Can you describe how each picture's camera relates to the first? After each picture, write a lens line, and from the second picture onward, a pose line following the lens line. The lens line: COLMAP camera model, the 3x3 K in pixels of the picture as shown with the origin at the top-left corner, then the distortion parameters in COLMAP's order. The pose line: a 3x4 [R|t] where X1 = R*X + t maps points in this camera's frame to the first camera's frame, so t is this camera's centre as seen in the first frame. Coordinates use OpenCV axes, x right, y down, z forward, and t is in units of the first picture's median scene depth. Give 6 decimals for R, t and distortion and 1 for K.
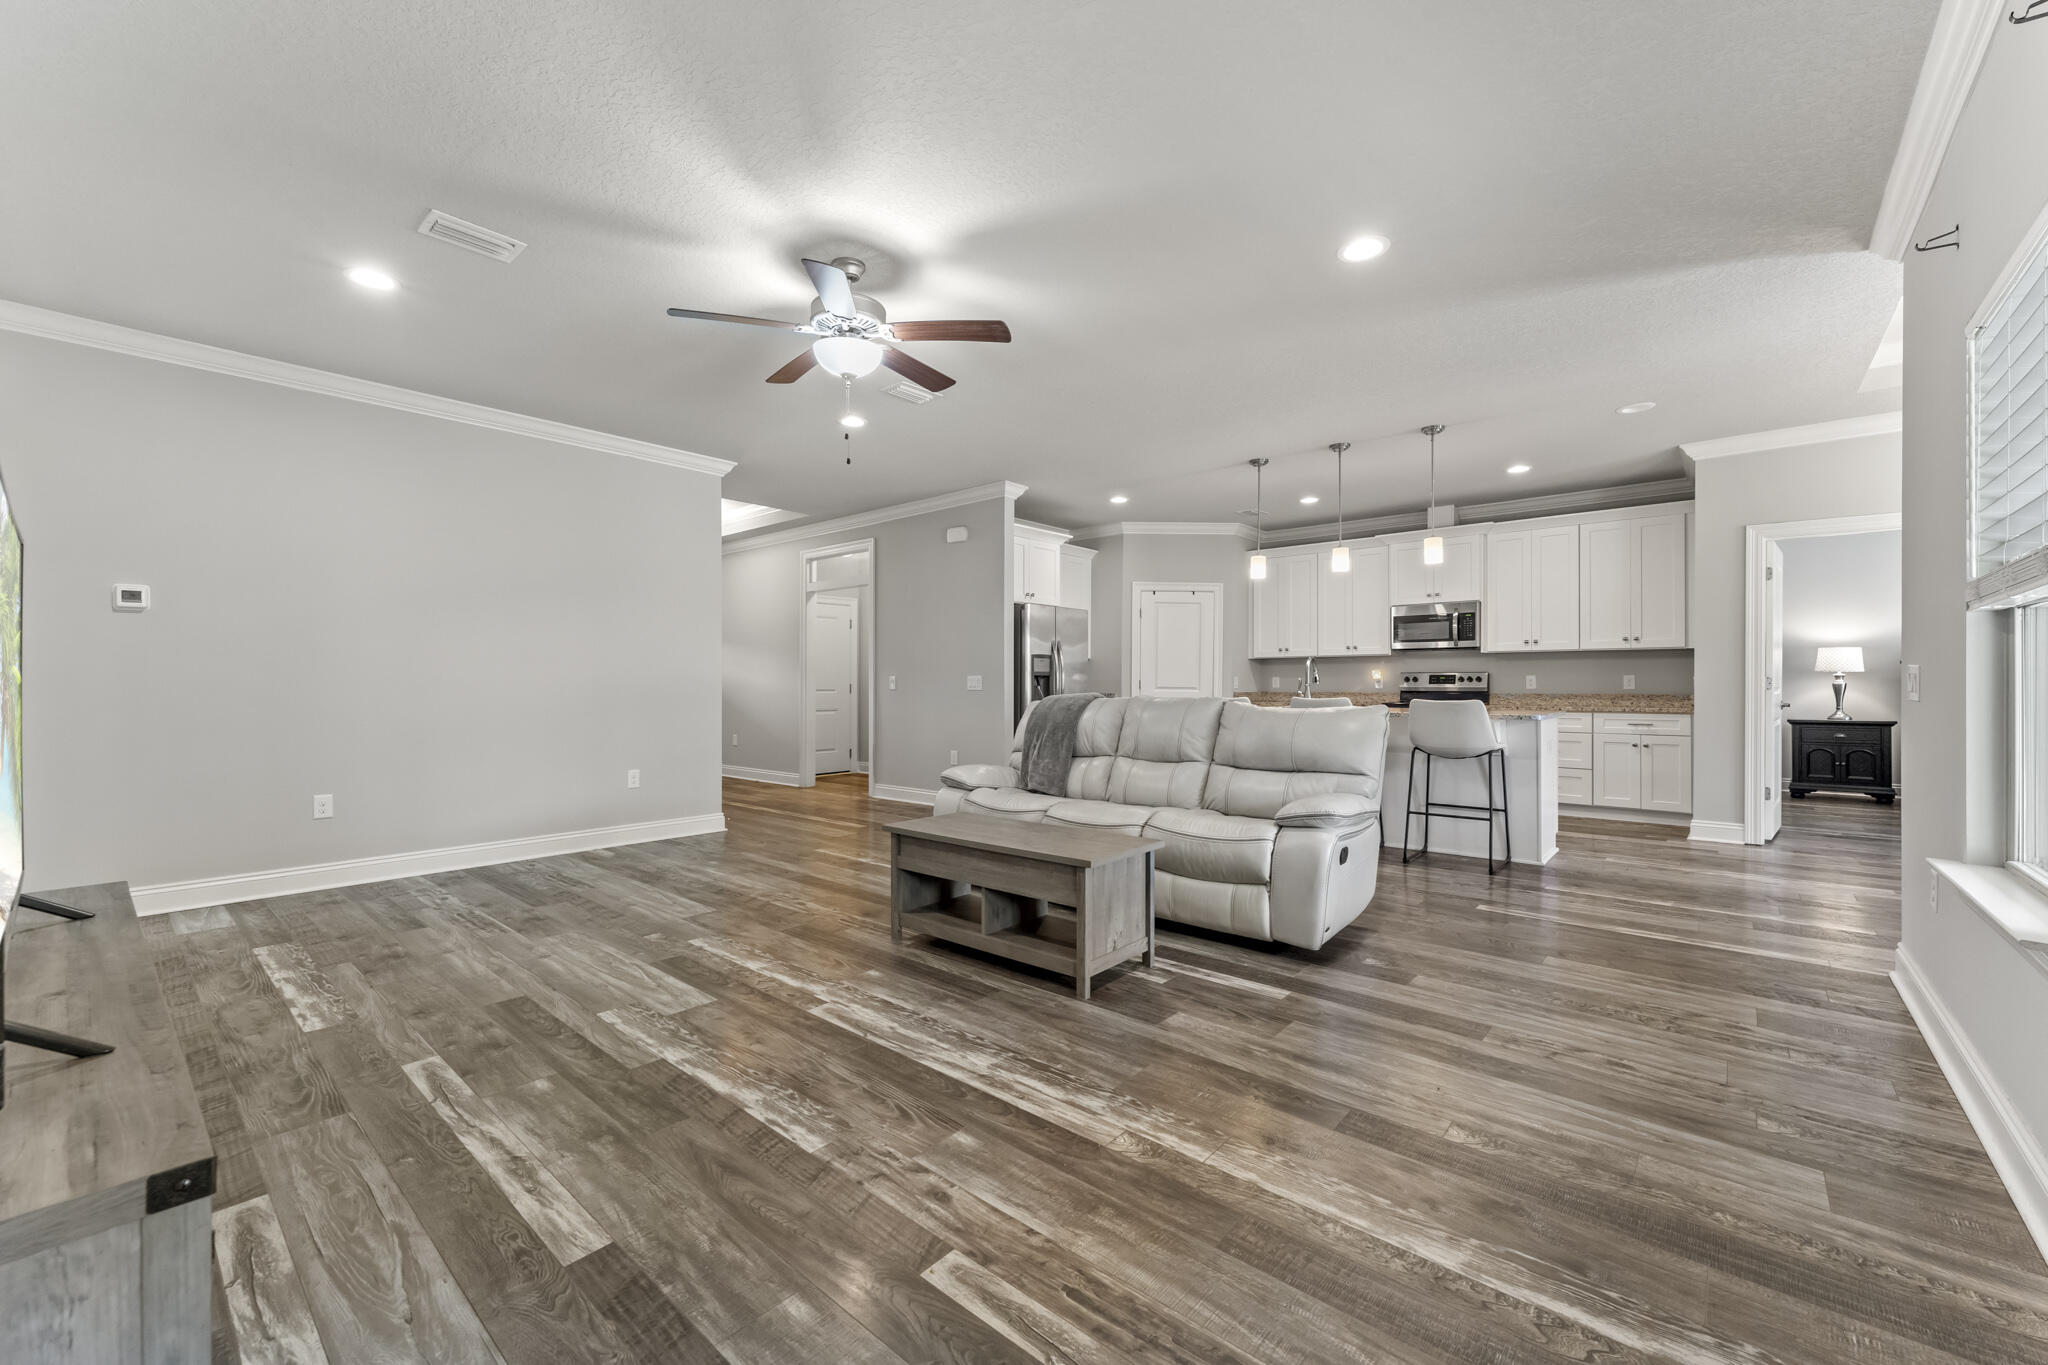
lens RADIAL K [[818.7, 0, 1014.5], [0, 818.7, 676.0], [0, 0, 1]] dist [-0.000284, -0.000197]
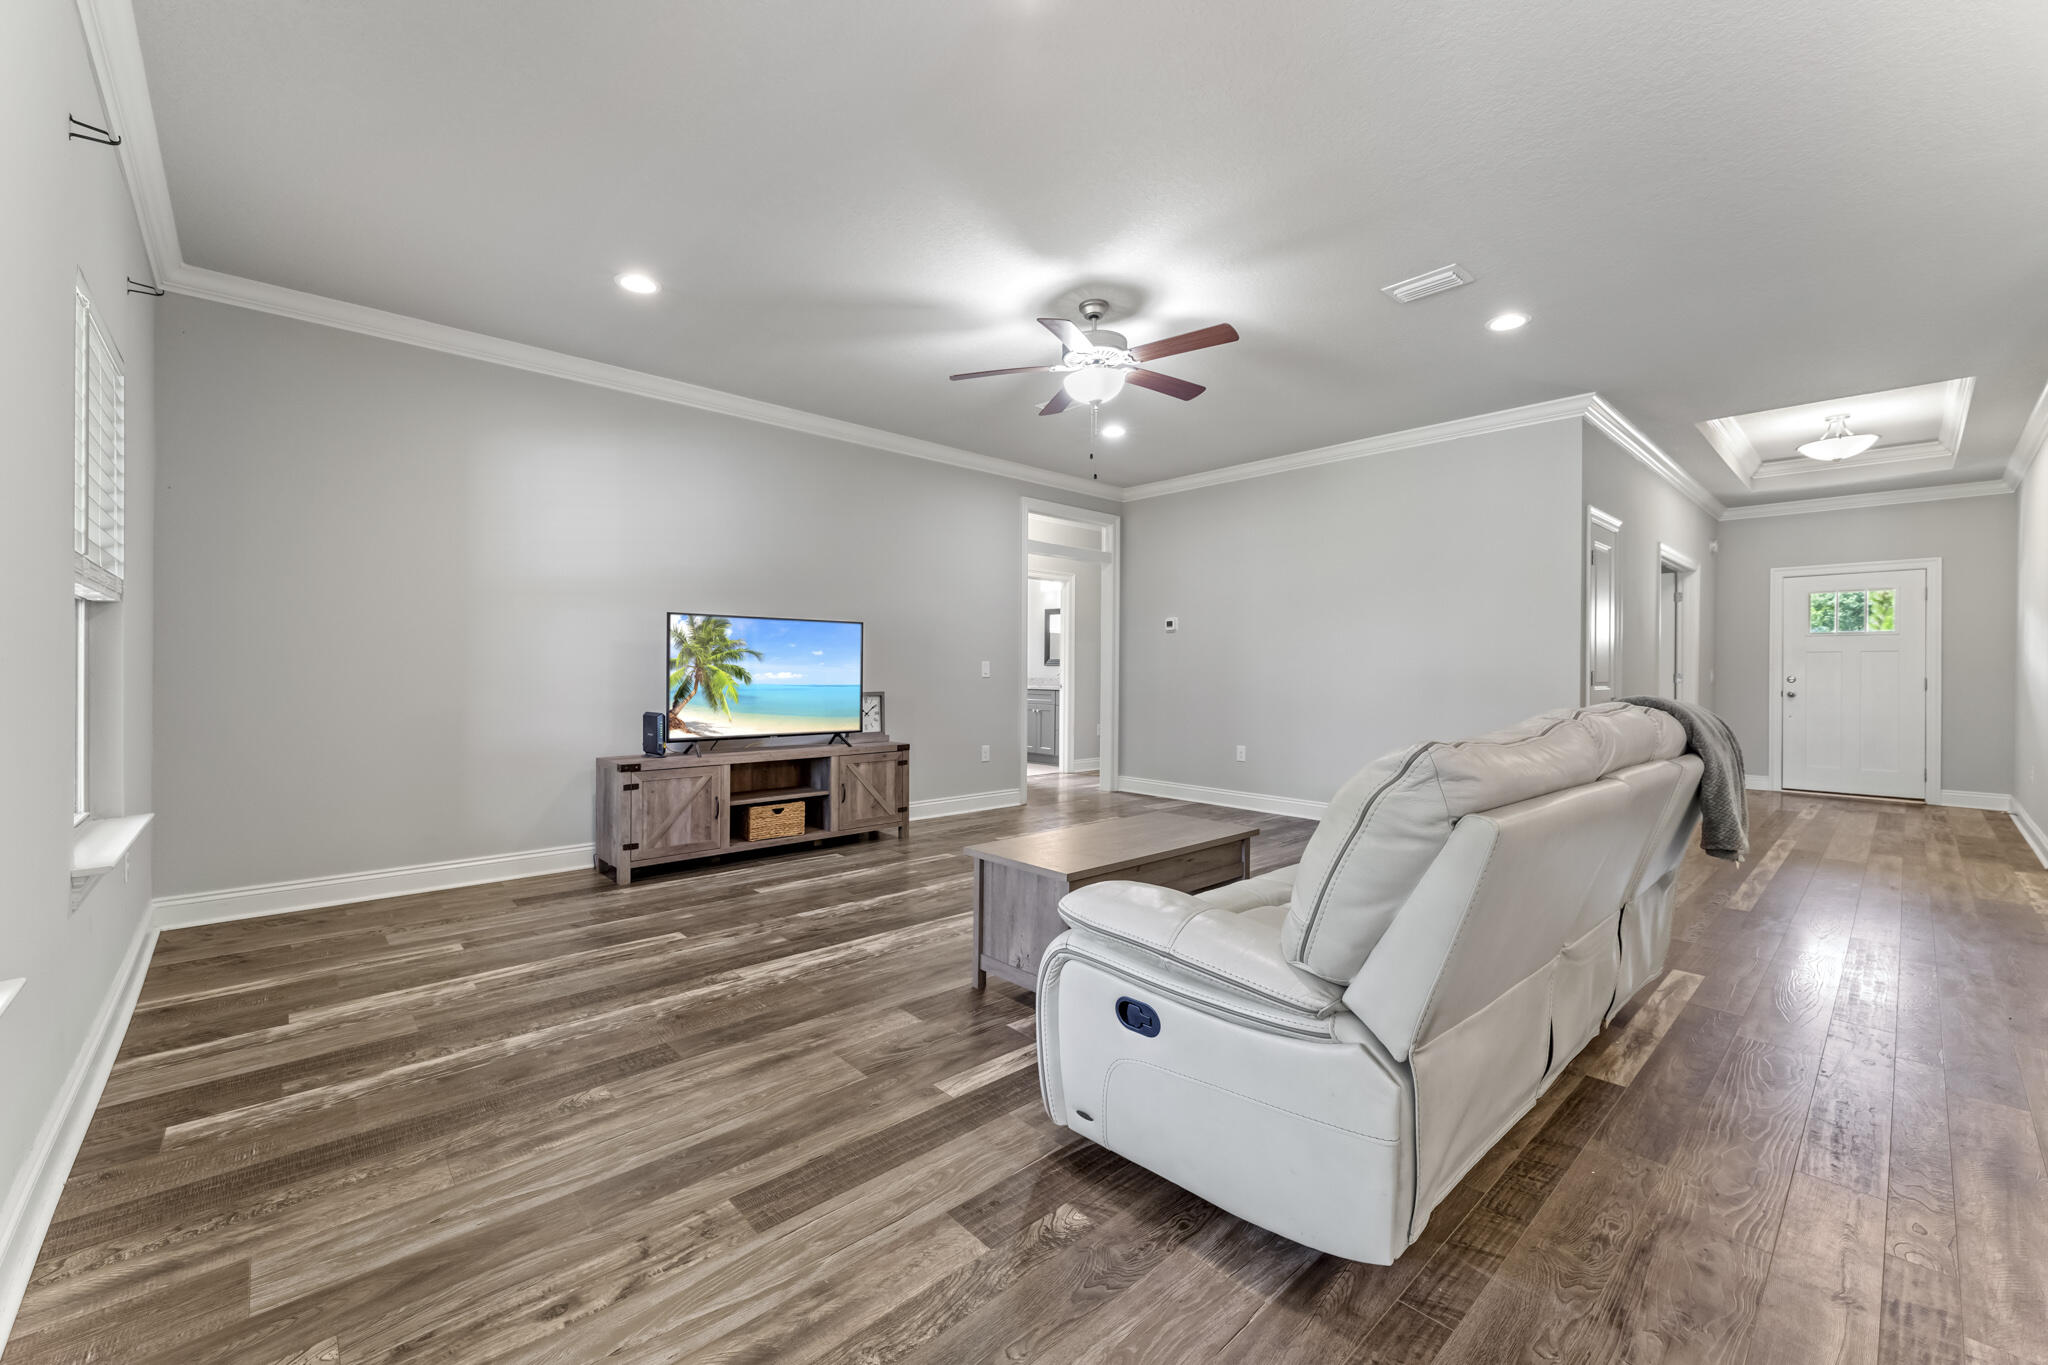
lens RADIAL K [[818.7, 0, 1014.5], [0, 818.7, 676.0], [0, 0, 1]] dist [-0.000284, -0.000197]
pose [[-0.110839, 0.008502, -0.993802, 0.952053], [-0.000046, 0.999963, 0.008560, 0.004659], [0.993838, 0.000994, -0.110835, 1.026199]]
